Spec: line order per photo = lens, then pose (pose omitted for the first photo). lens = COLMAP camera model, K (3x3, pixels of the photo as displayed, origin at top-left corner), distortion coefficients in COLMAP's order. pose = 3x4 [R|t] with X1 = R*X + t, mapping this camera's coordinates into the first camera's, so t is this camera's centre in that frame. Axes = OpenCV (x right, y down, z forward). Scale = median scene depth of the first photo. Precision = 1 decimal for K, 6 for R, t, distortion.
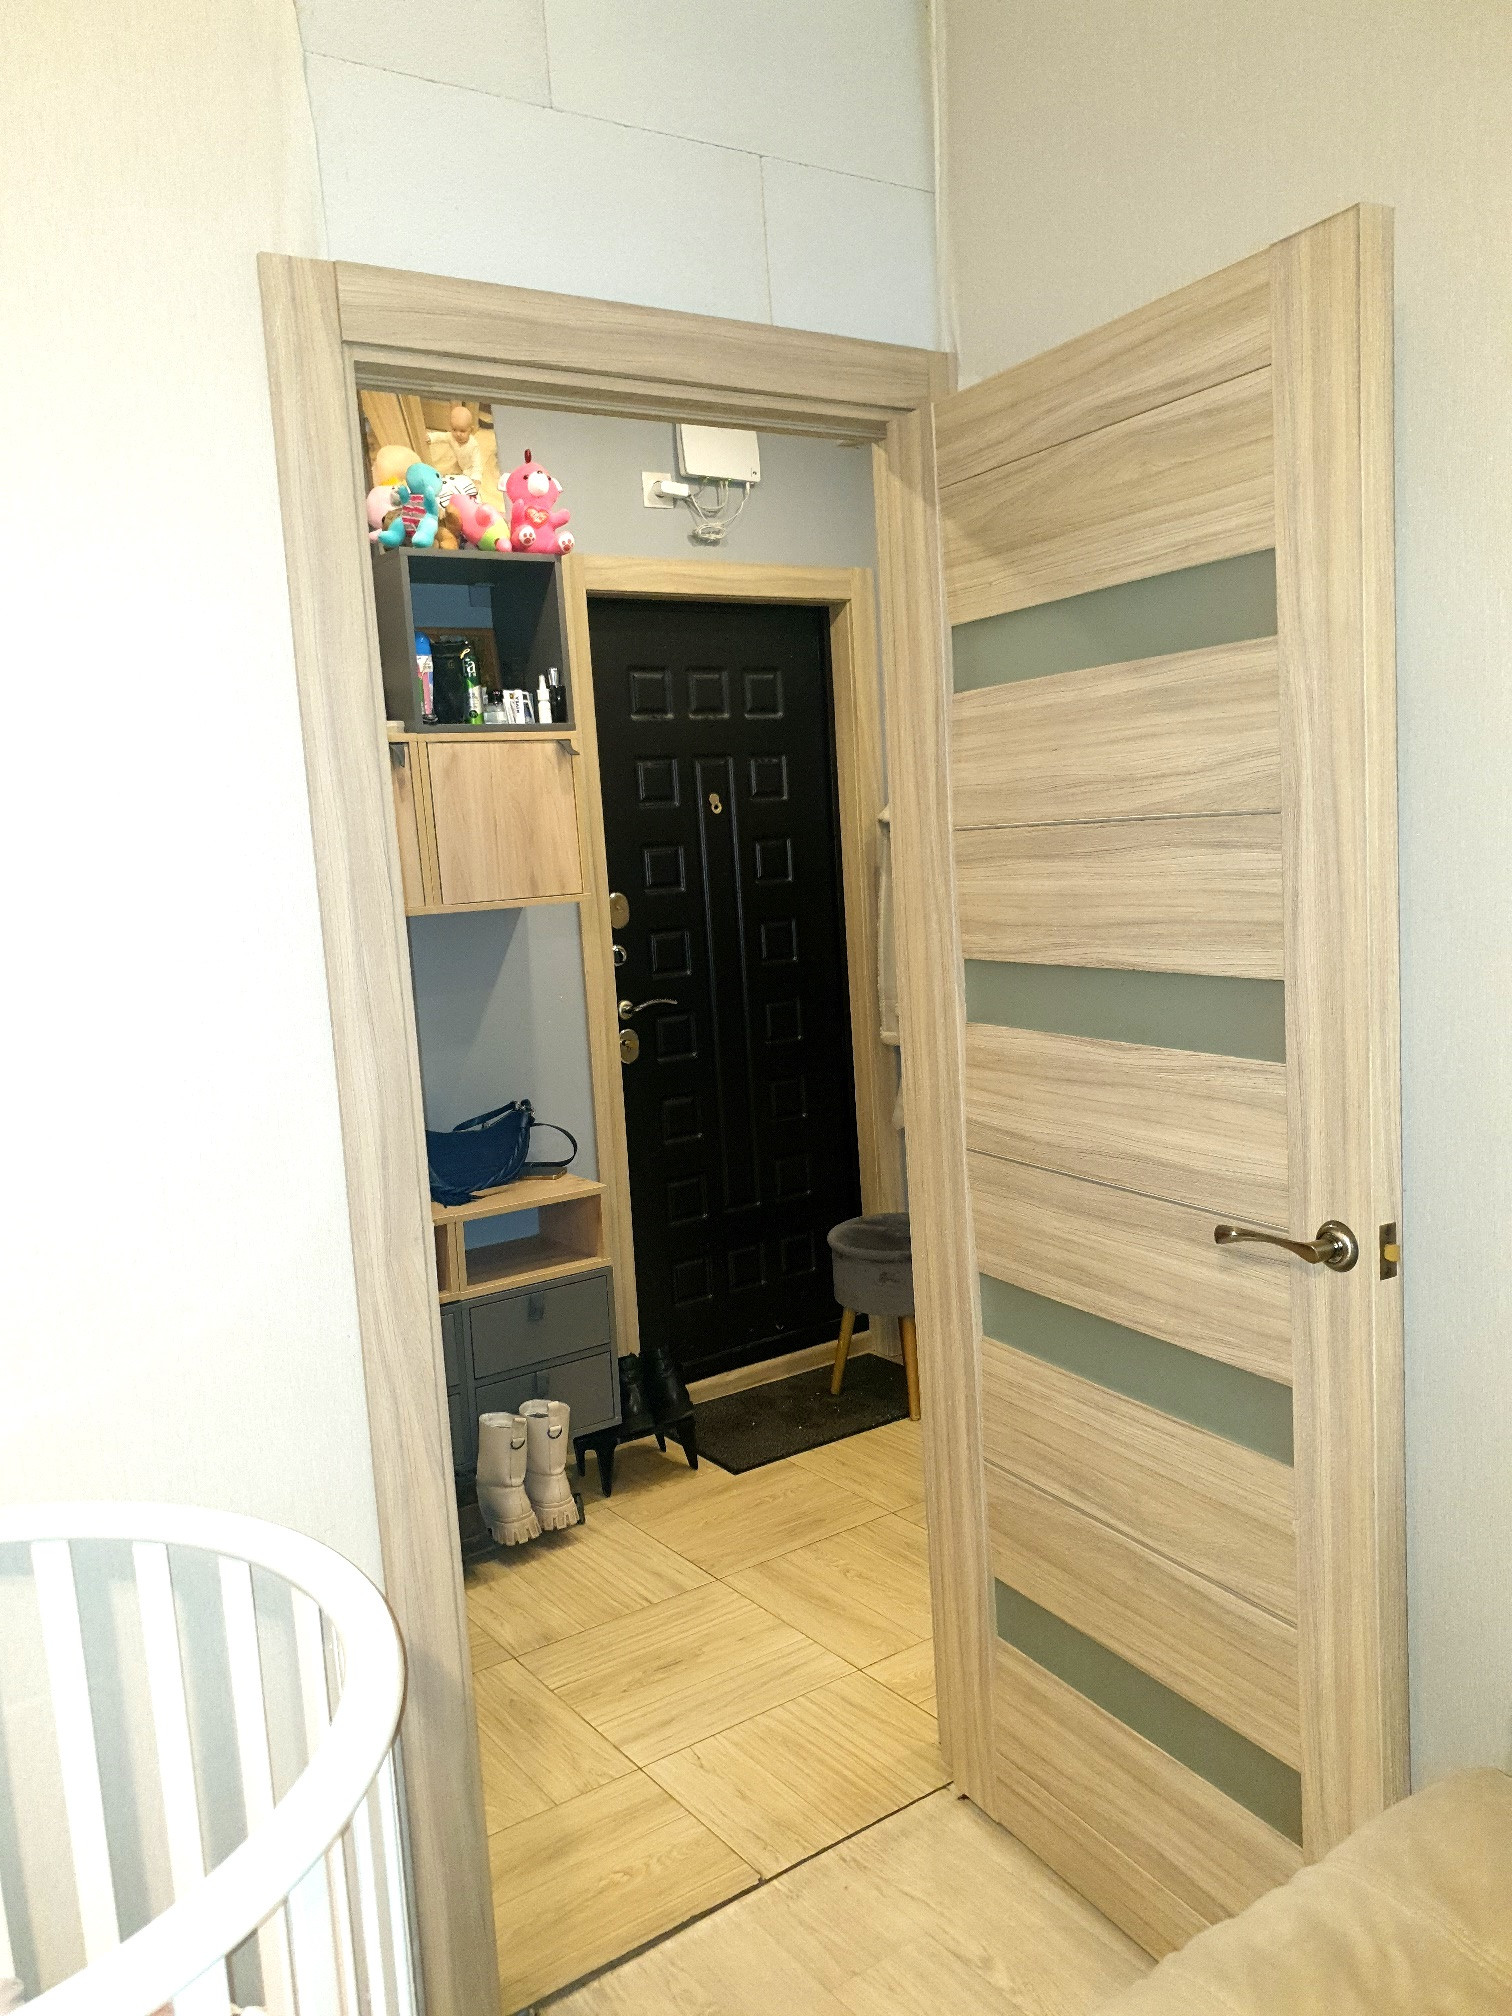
lens RADIAL K [[1543.3, 0, 756.0], [0, 1543.3, 1008.0], [0, 0, 1]] dist [-0.001749, 0.034801]
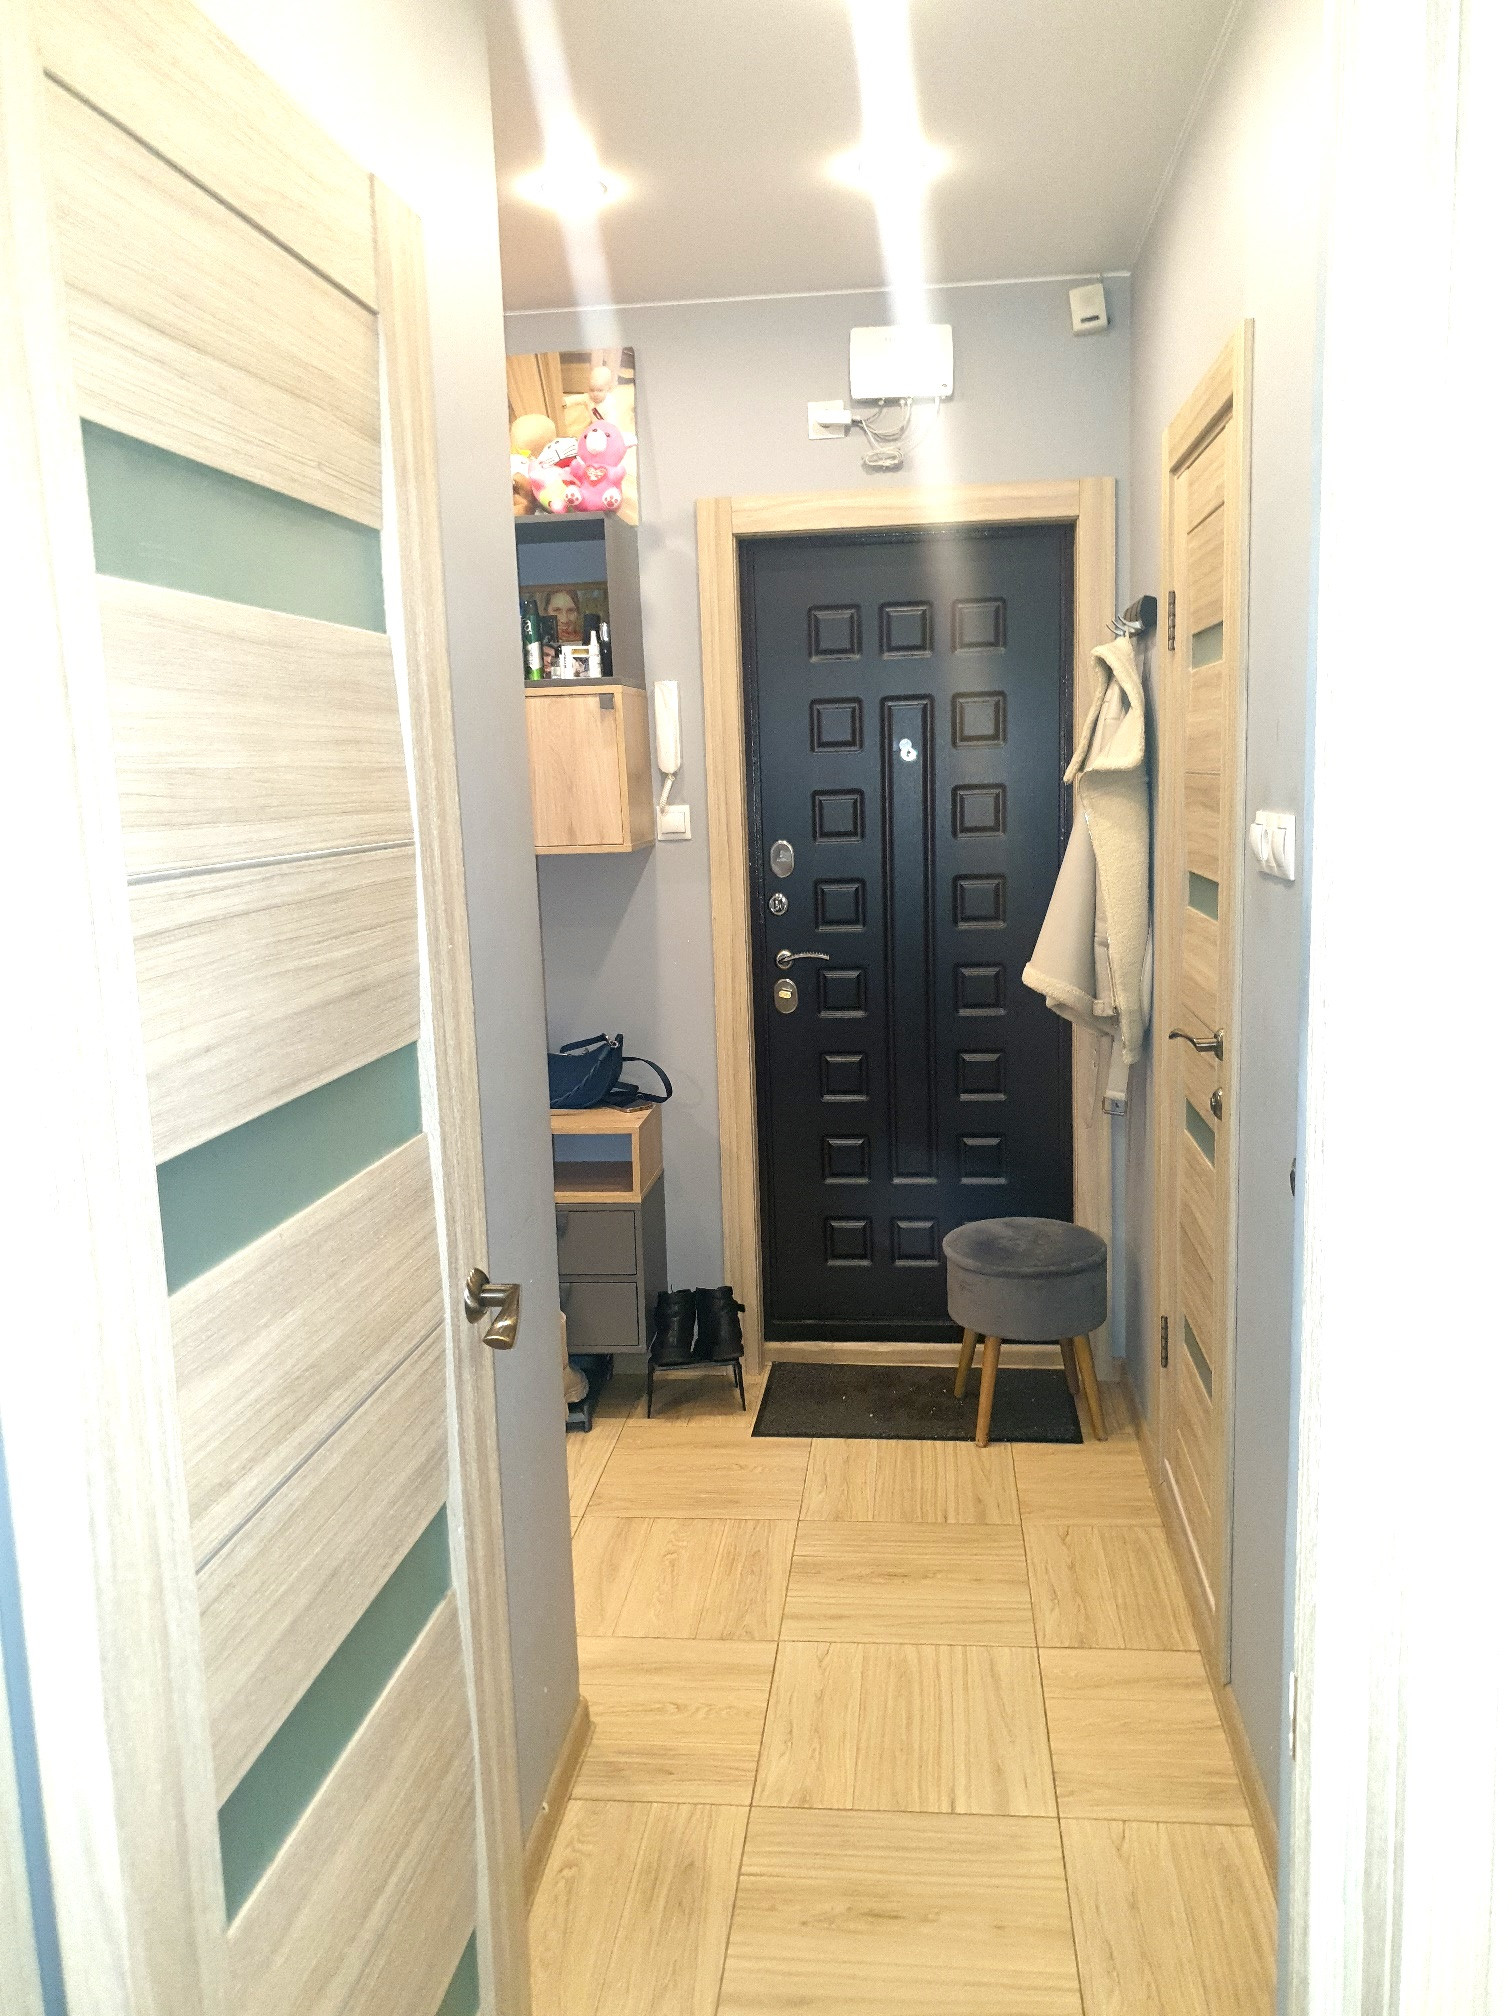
lens RADIAL K [[1543.3, 0, 756.0], [0, 1543.3, 1008.0], [0, 0, 1]] dist [-0.001749, 0.034801]
pose [[0.772561, 0.132043, -0.621059, 0.595536], [-0.086957, 0.990924, 0.102510, -0.077312], [0.628957, -0.025190, 0.777032, 0.248003]]
